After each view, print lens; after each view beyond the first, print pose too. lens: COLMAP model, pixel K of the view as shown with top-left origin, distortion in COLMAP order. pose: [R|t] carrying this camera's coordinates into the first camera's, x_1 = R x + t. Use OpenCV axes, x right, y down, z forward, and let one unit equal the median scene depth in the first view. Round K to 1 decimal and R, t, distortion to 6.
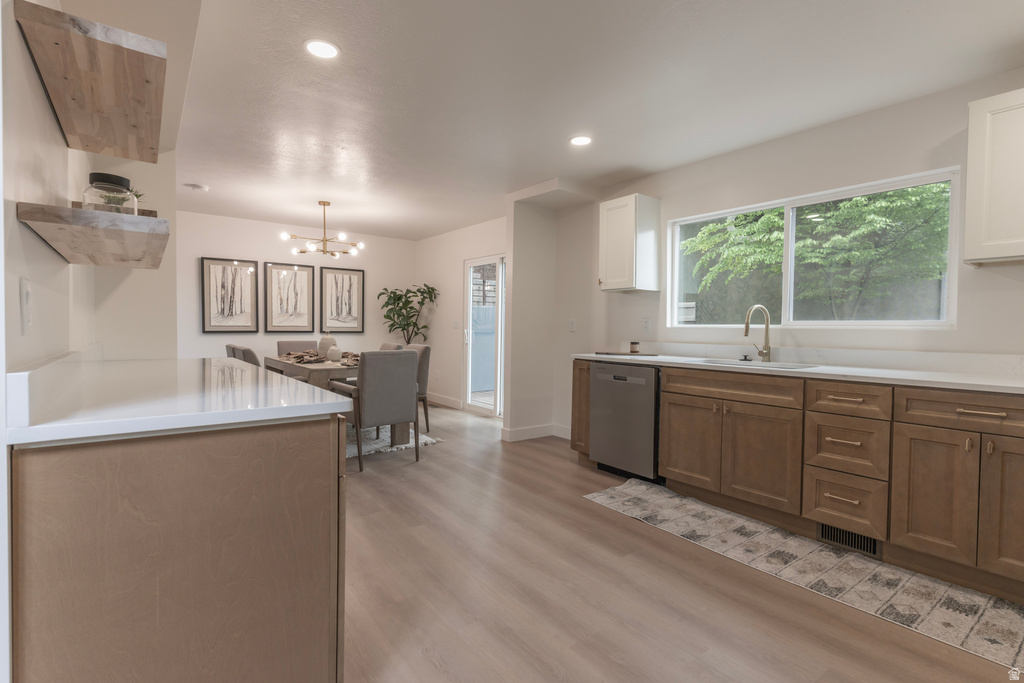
lens RADIAL K [[486.5, 0, 512.0], [0, 486.5, 341.5], [0, 0, 1]] dist [-0.001520, -0.000064]
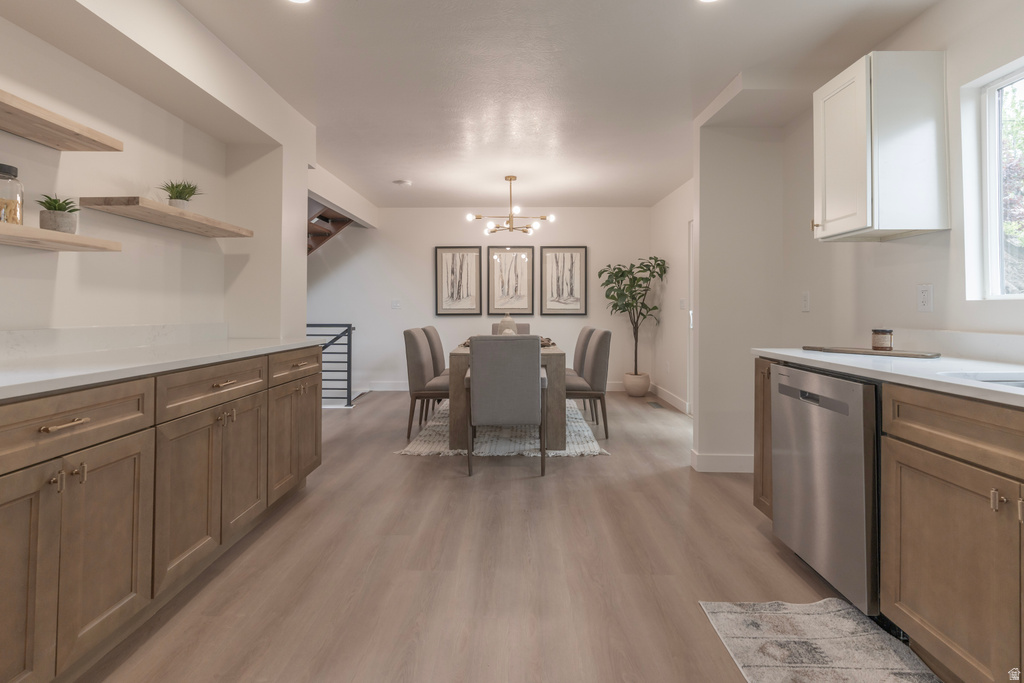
lens RADIAL K [[498.4, 0, 504.4], [0, 498.4, 303.4], [0, 0, 1]] dist [0.000831, 0.000331]
pose [[0.782447, -0.016878, -0.622489, 0.179903], [-0.010546, 0.999130, -0.040346, -0.000912], [0.622628, 0.038133, 0.781588, 0.212877]]
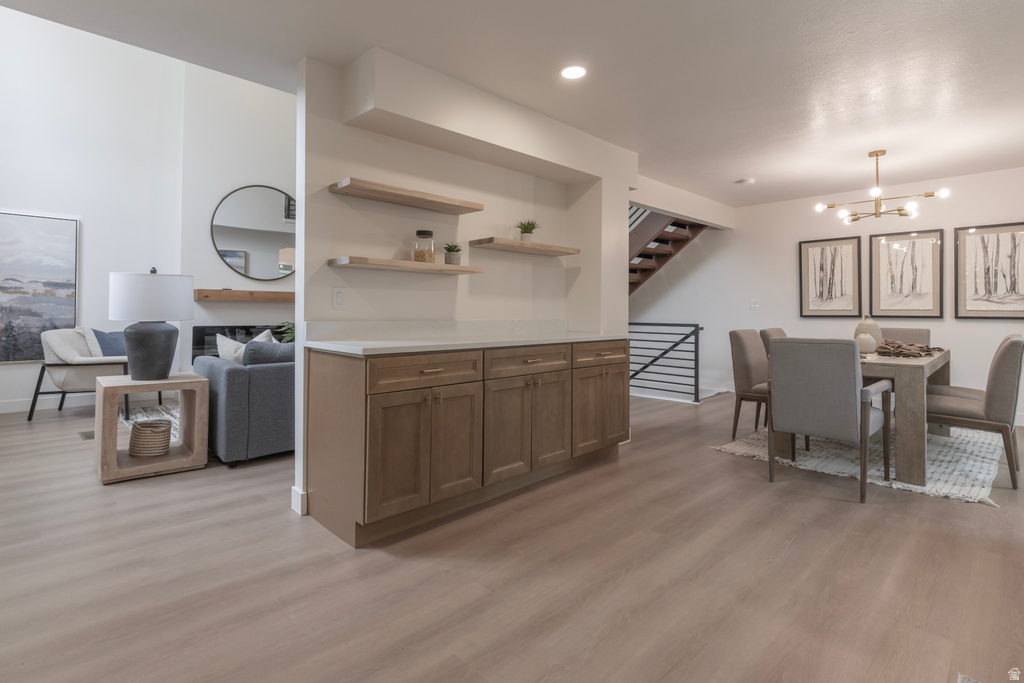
lens RADIAL K [[498.4, 0, 504.4], [0, 498.4, 303.4], [0, 0, 1]] dist [0.000831, 0.000331]
pose [[0.110602, -0.021579, -0.993630, 0.306052], [-0.031365, 0.999190, -0.025191, -0.000925], [0.993370, 0.033952, 0.109836, 0.277994]]
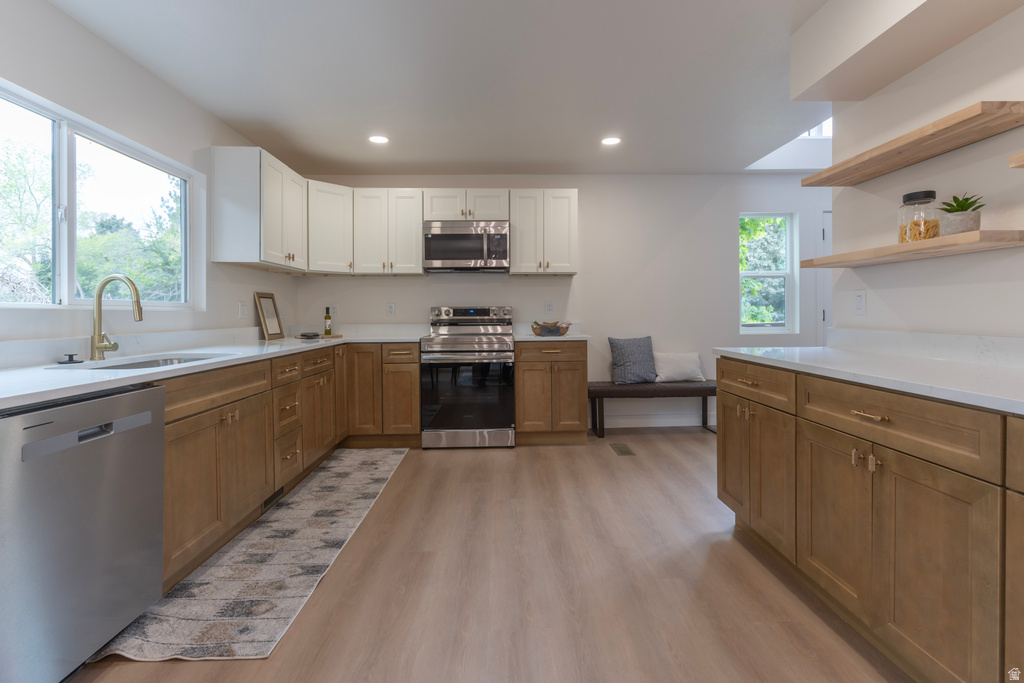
lens RADIAL K [[487.6, 0, 512.8], [0, 487.6, 314.8], [0, 0, 1]] dist [-0.000078, 0.000279]
pose [[-0.811582, -0.010003, 0.584153, -0.179839], [0.011224, 0.999402, 0.032707, -0.019083], [-0.584131, 0.033101, -0.810984, 0.667716]]
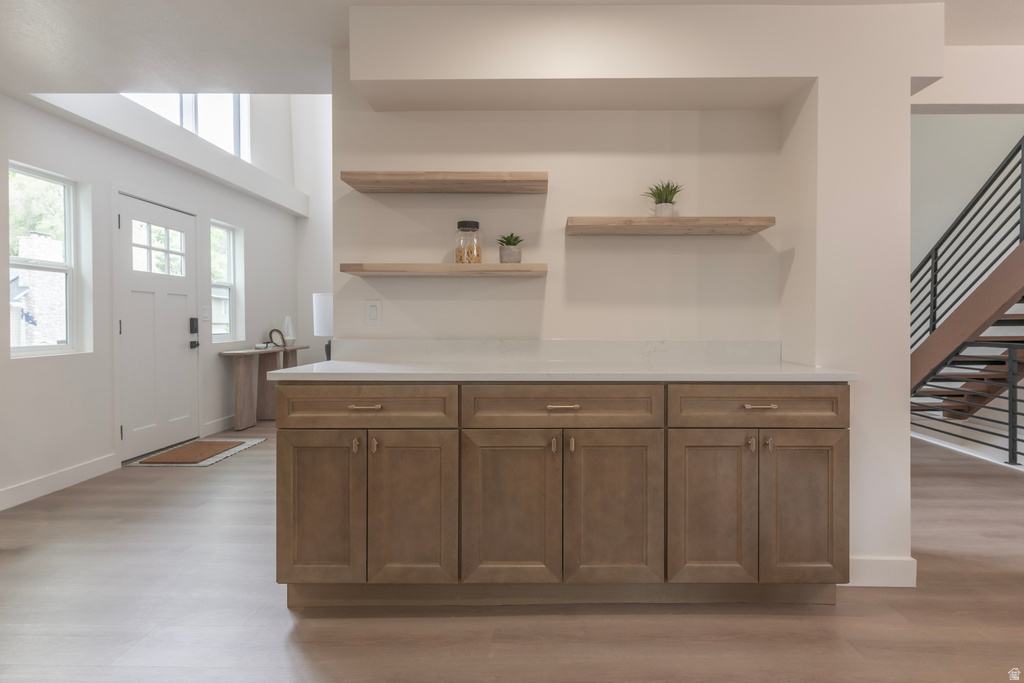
lens RADIAL K [[538.5, 0, 535.2], [0, 538.5, 322.2], [0, 0, 1]] dist [0.000505, 0.000526]
pose [[-0.610695, -0.011074, -0.791789, 0.091154], [-0.027264, 0.999603, 0.007048, -0.011652], [0.791397, 0.025891, -0.610754, 0.550307]]
